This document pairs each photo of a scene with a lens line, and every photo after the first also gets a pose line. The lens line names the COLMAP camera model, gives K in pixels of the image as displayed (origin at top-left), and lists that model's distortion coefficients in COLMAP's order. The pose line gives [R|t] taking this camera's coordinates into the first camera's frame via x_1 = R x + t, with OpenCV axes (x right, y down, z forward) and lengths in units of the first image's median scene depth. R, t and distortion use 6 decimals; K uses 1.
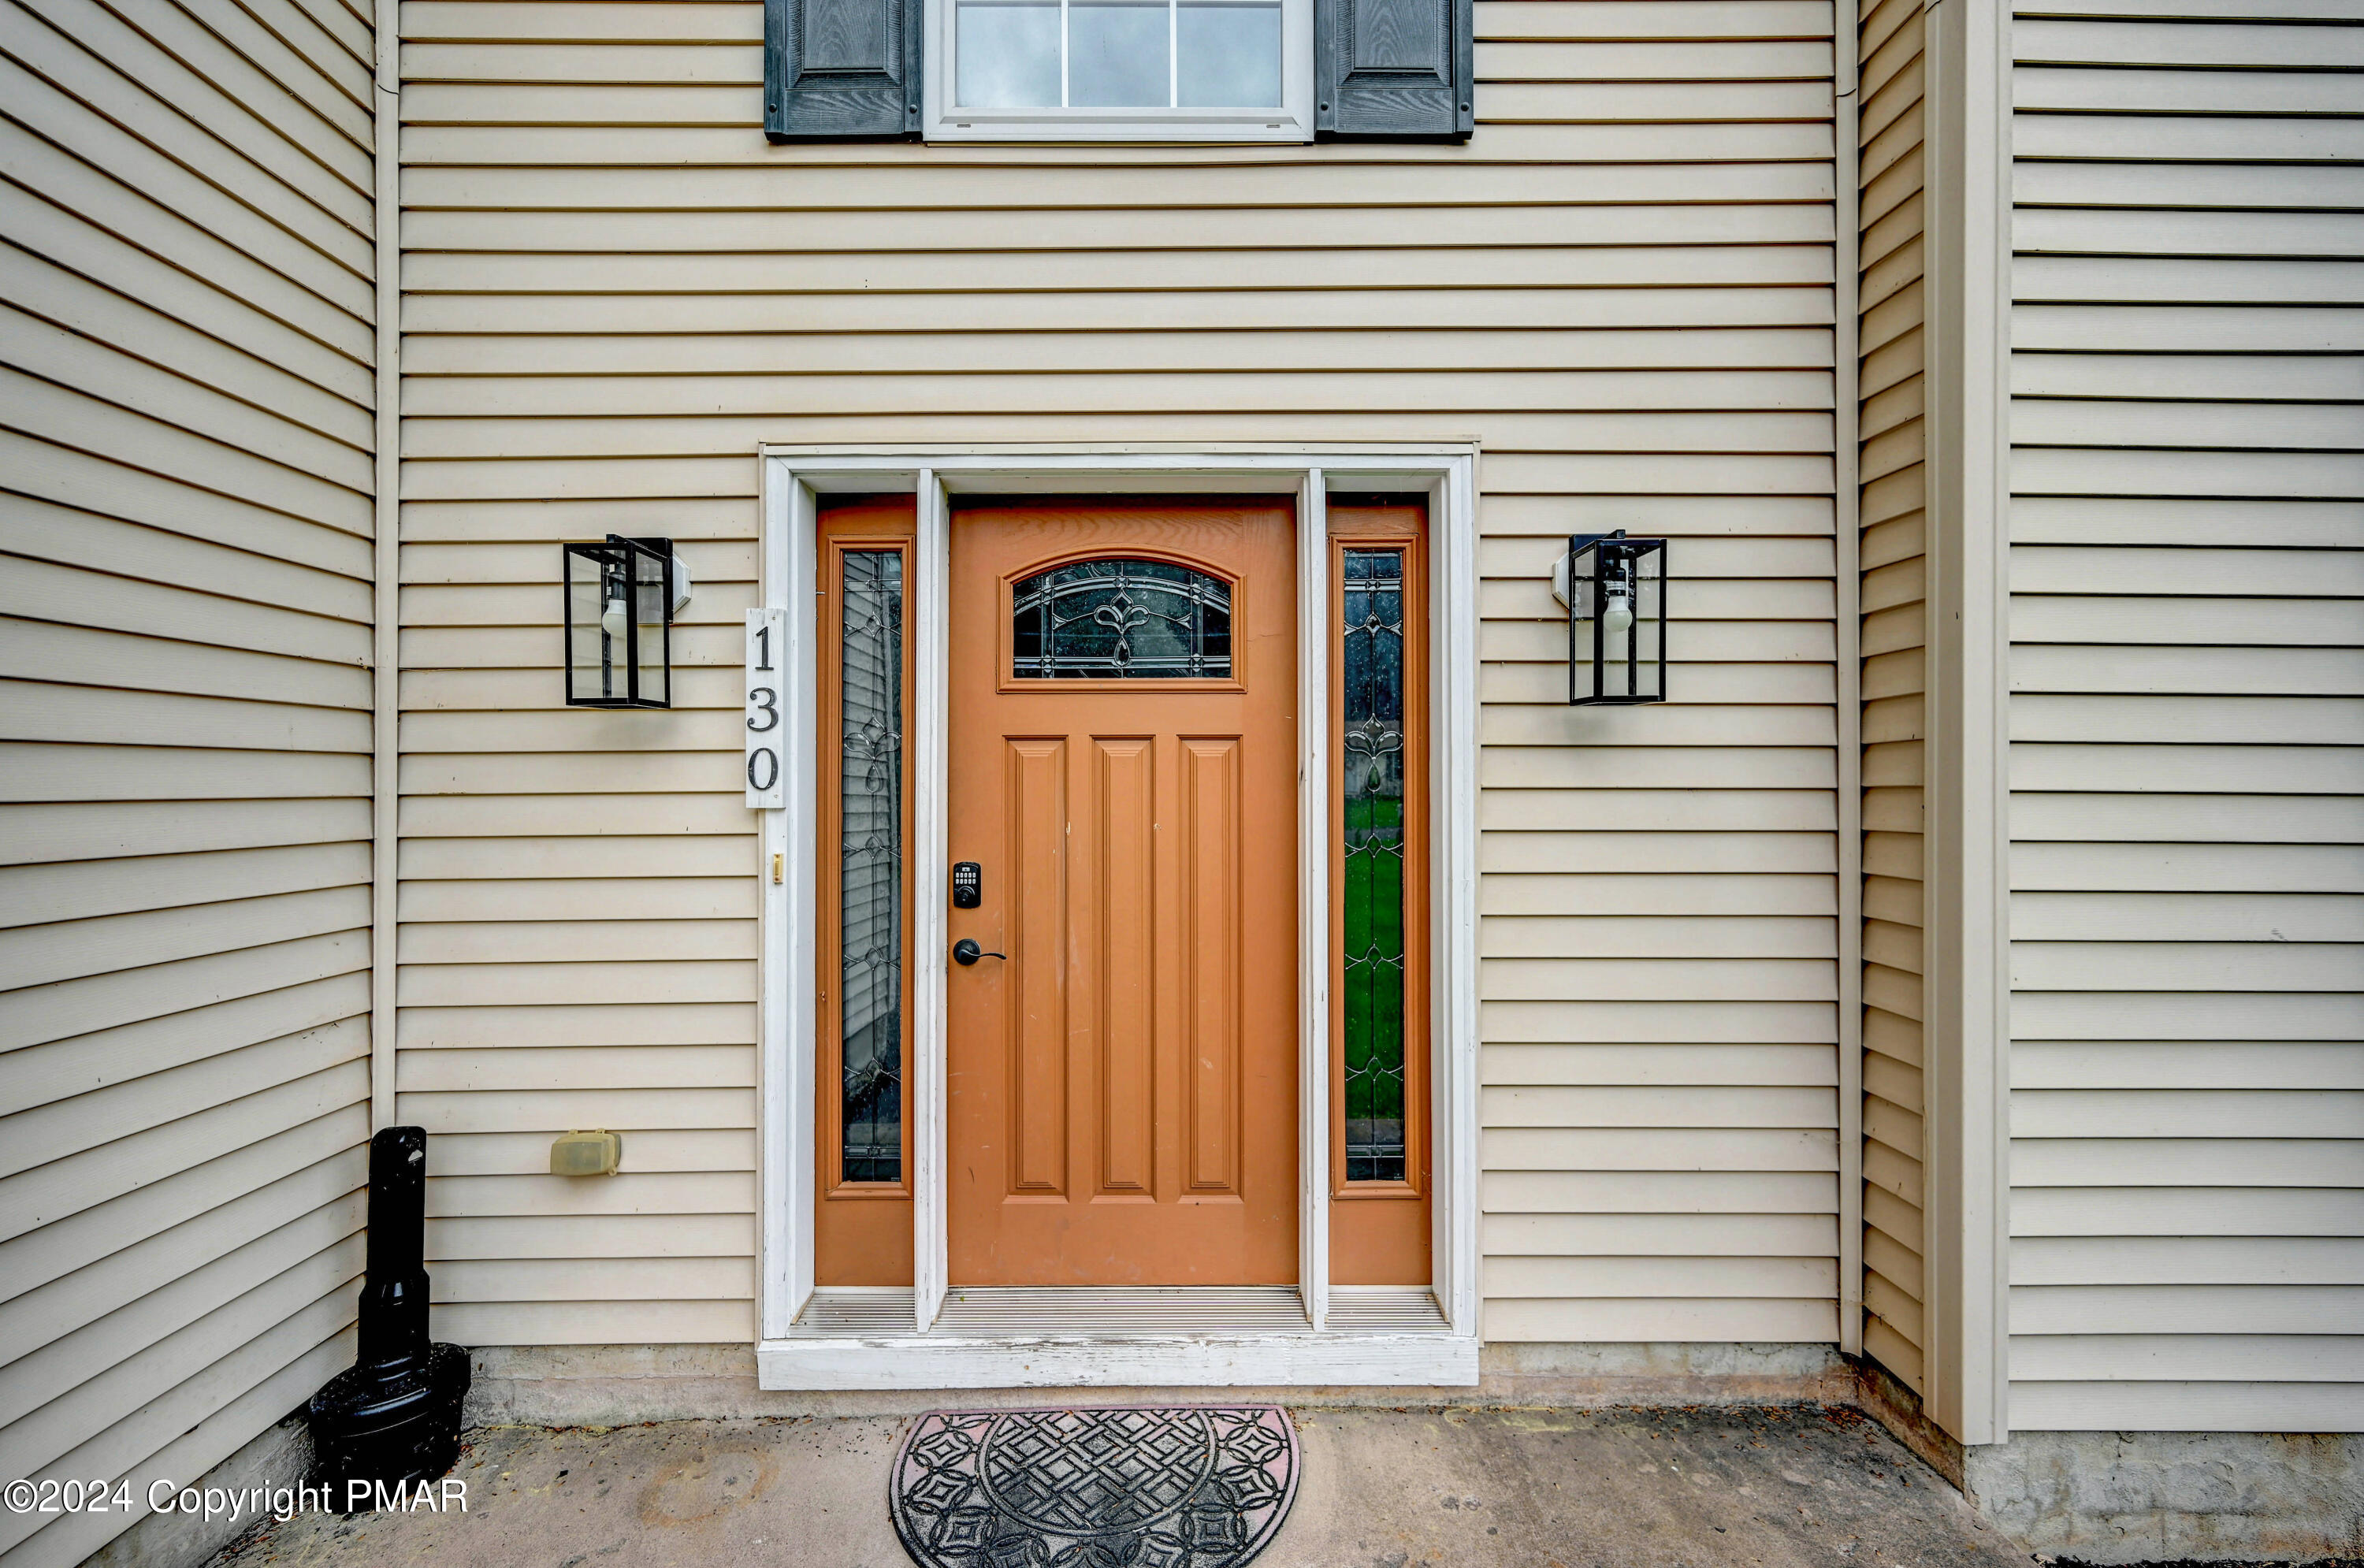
lens RADIAL K [[947.4, 0, 1188.3], [0, 947.4, 778.5], [0, 0, 1]] dist [-0.007122, -0.000301]
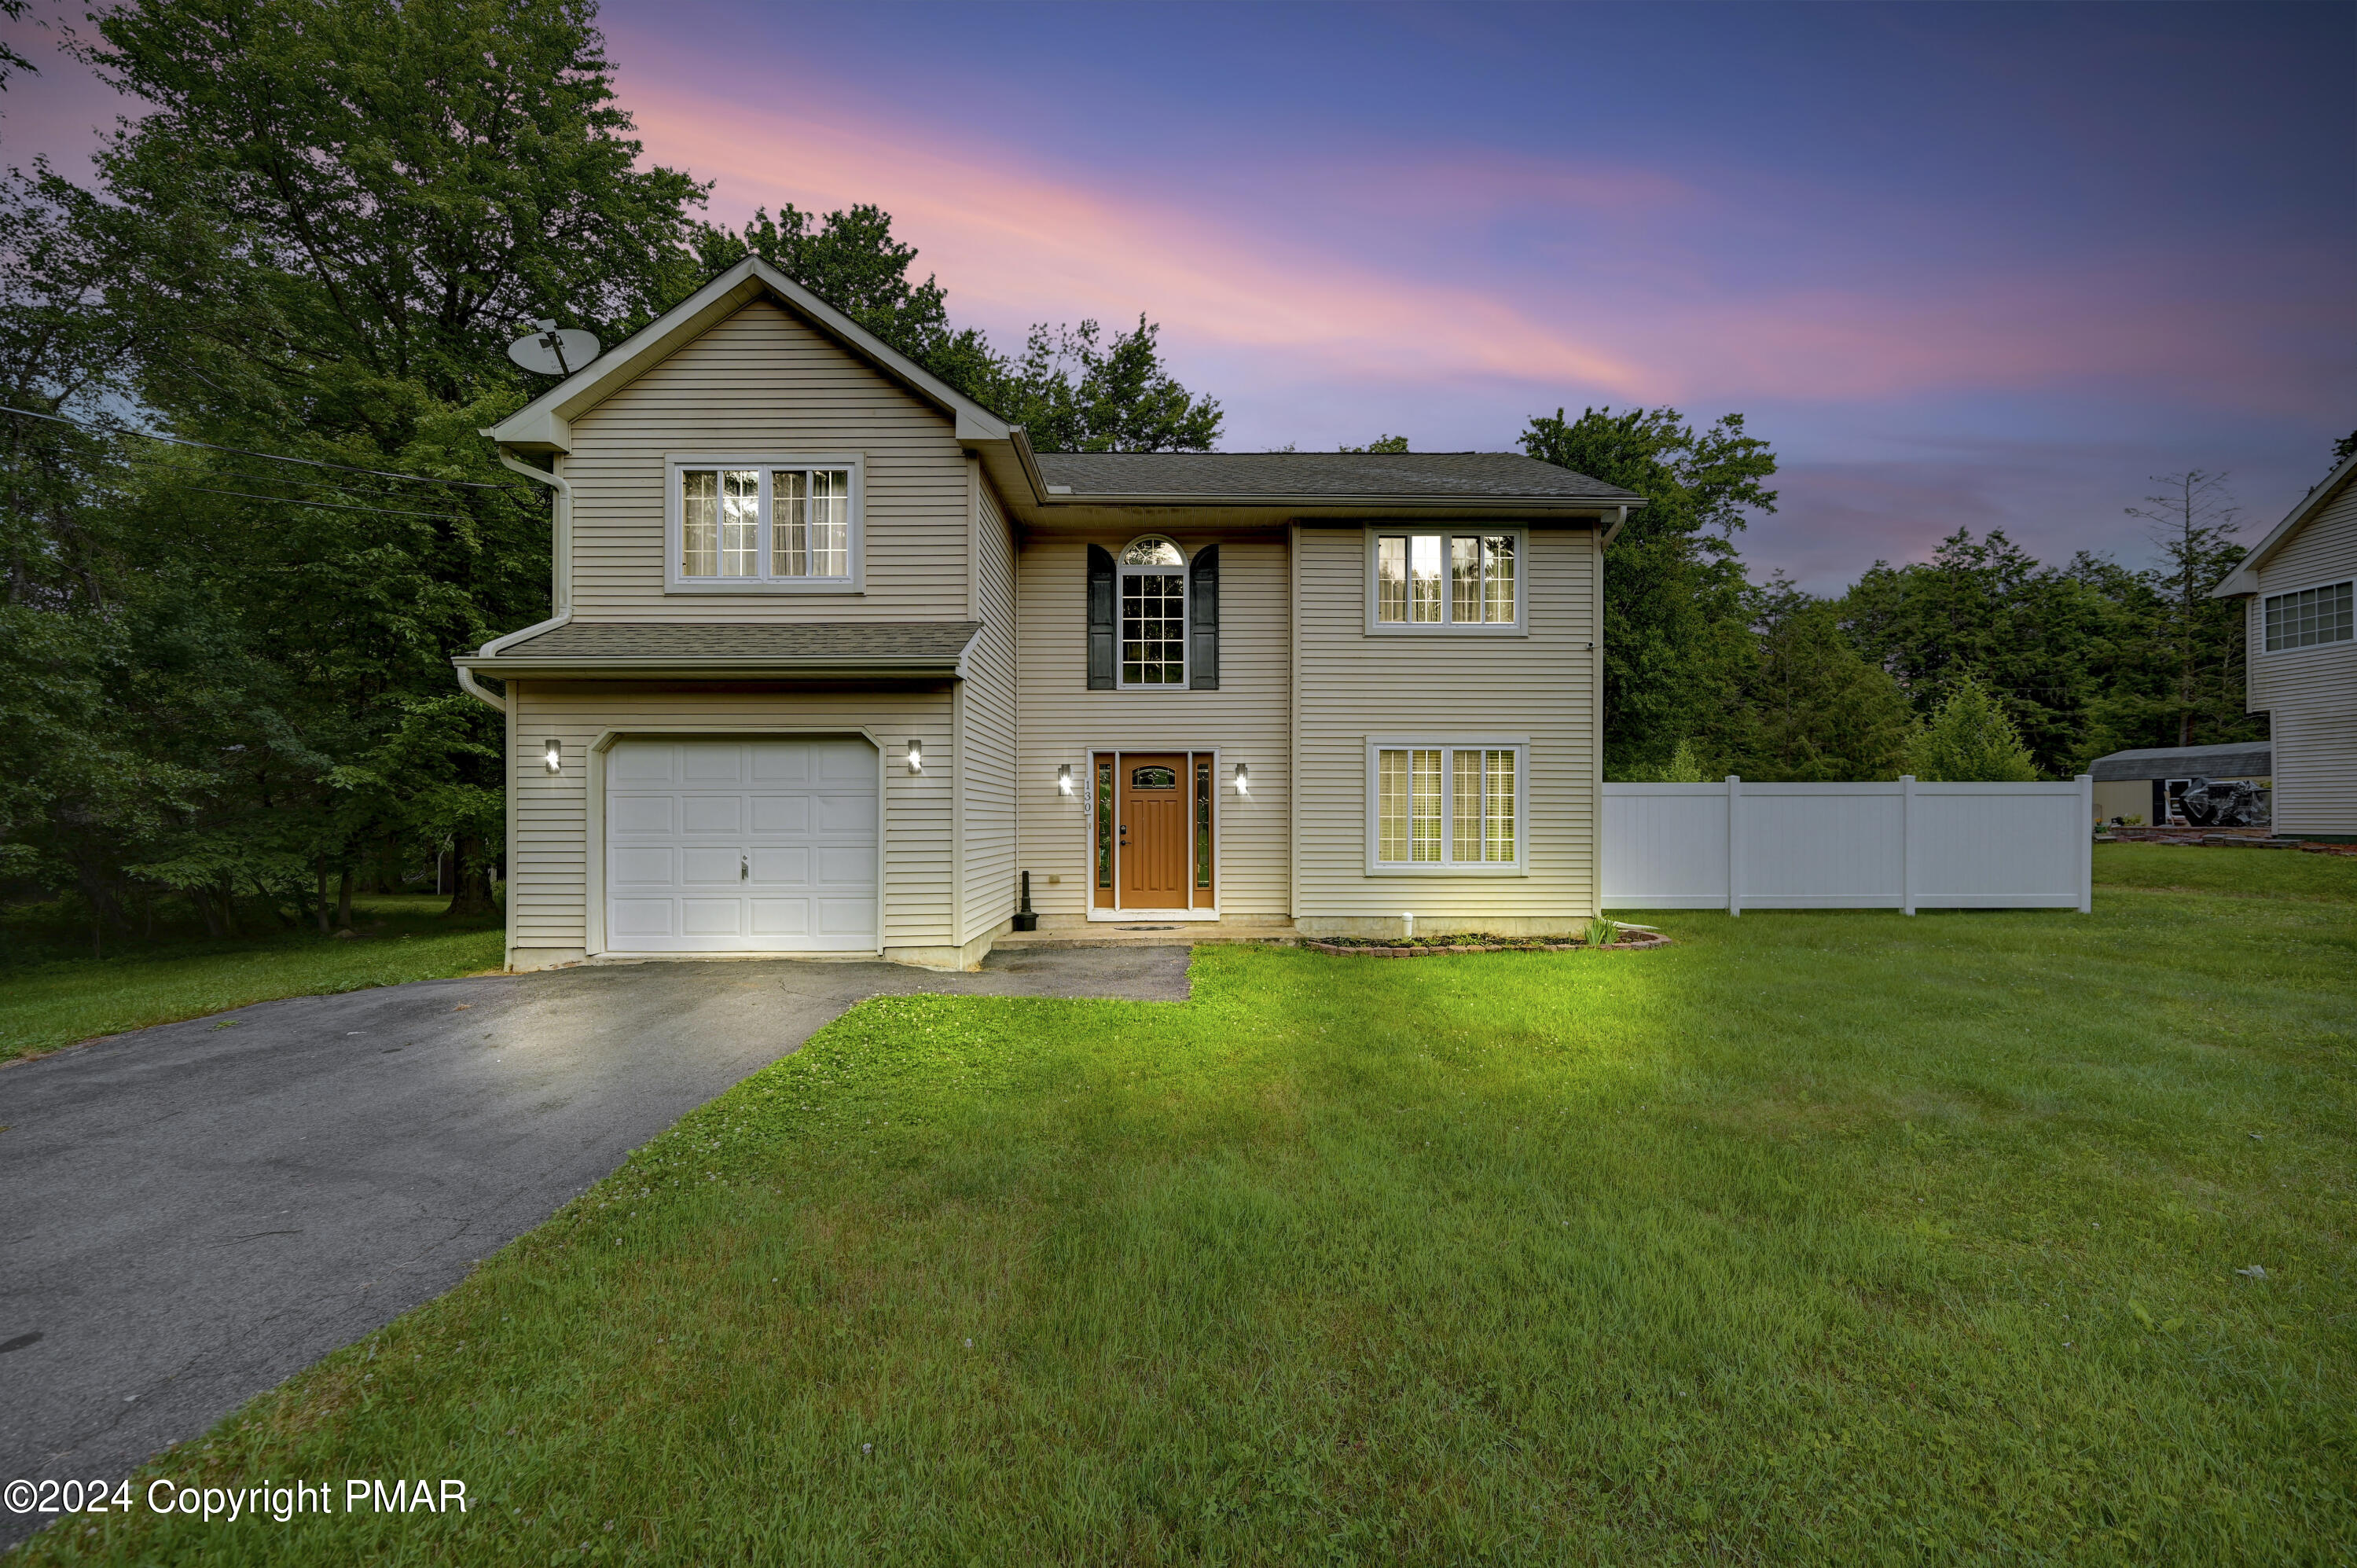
lens RADIAL K [[944.7, 0, 1183.4], [0, 944.7, 792.7], [0, 0, 1]] dist [-0.007122, -0.000301]
pose [[0.999945, -0.004362, 0.009515, 0.044730], [0.004473, 0.999923, -0.011614, -0.027245], [-0.009464, 0.011656, 0.999887, -4.325248]]
